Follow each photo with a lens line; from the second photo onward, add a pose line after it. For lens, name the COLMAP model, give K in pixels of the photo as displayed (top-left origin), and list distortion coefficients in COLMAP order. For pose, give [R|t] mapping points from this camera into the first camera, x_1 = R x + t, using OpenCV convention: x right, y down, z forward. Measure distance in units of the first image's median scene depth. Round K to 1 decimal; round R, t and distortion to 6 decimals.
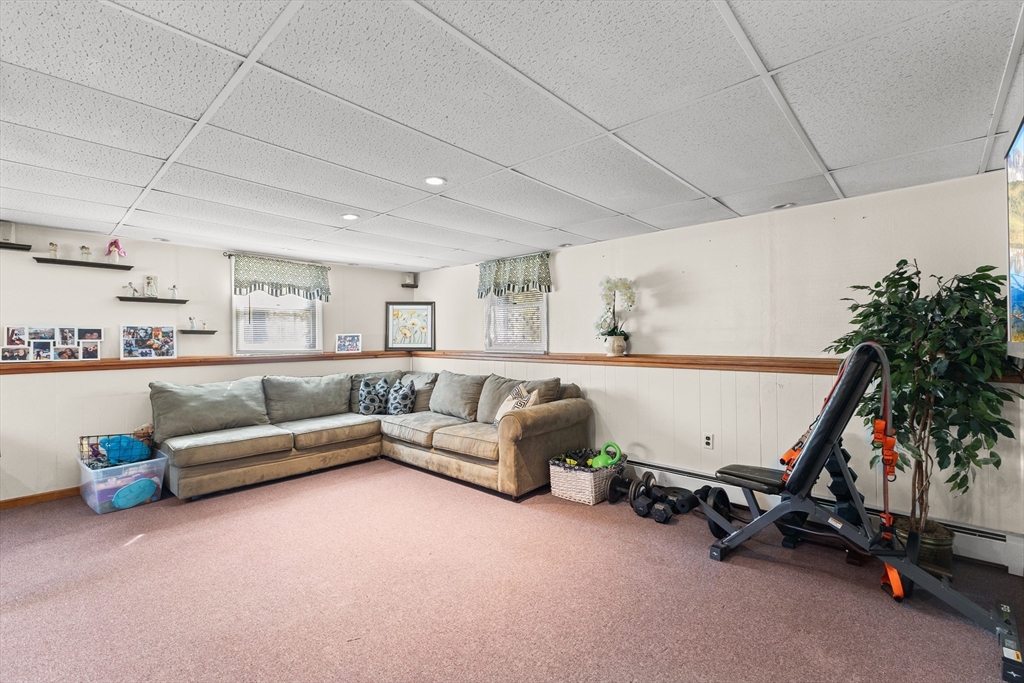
lens RADIAL K [[443.2, 0, 510.4], [0, 443.2, 339.6], [0, 0, 1]] dist [0.009001, -0.001837]
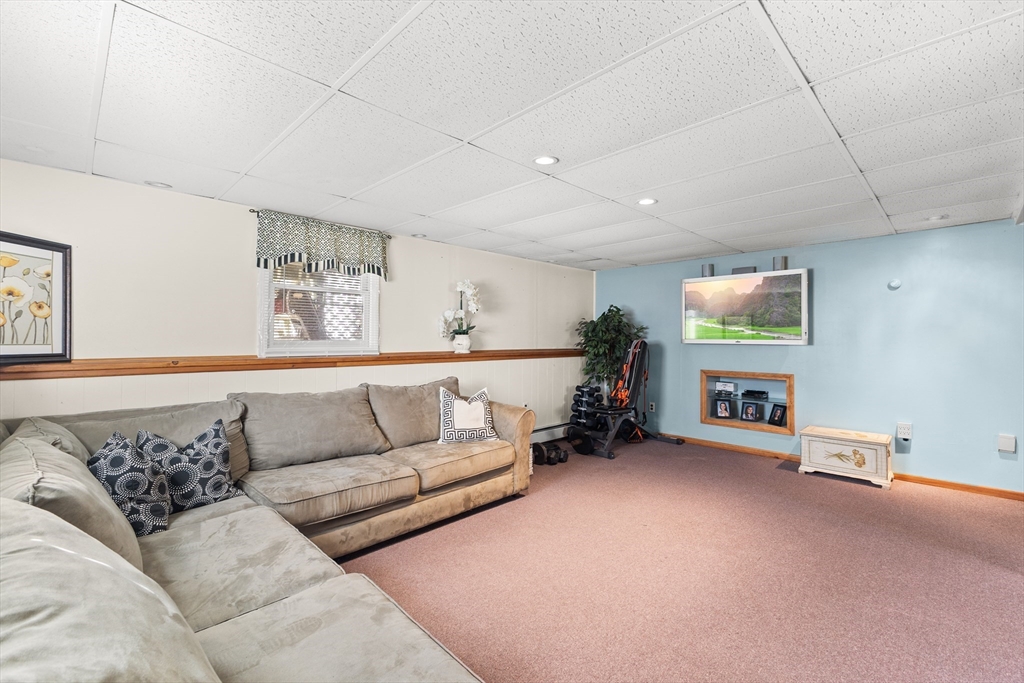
lens RADIAL K [[443.2, 0, 510.8], [0, 443.2, 338.5], [0, 0, 1]] dist [0.009001, -0.001837]
pose [[0.042392, 0.004953, 0.999089, -0.714730], [-0.003538, 0.999982, -0.004808, 0.004913], [-0.999095, -0.003331, 0.042409, 0.693519]]
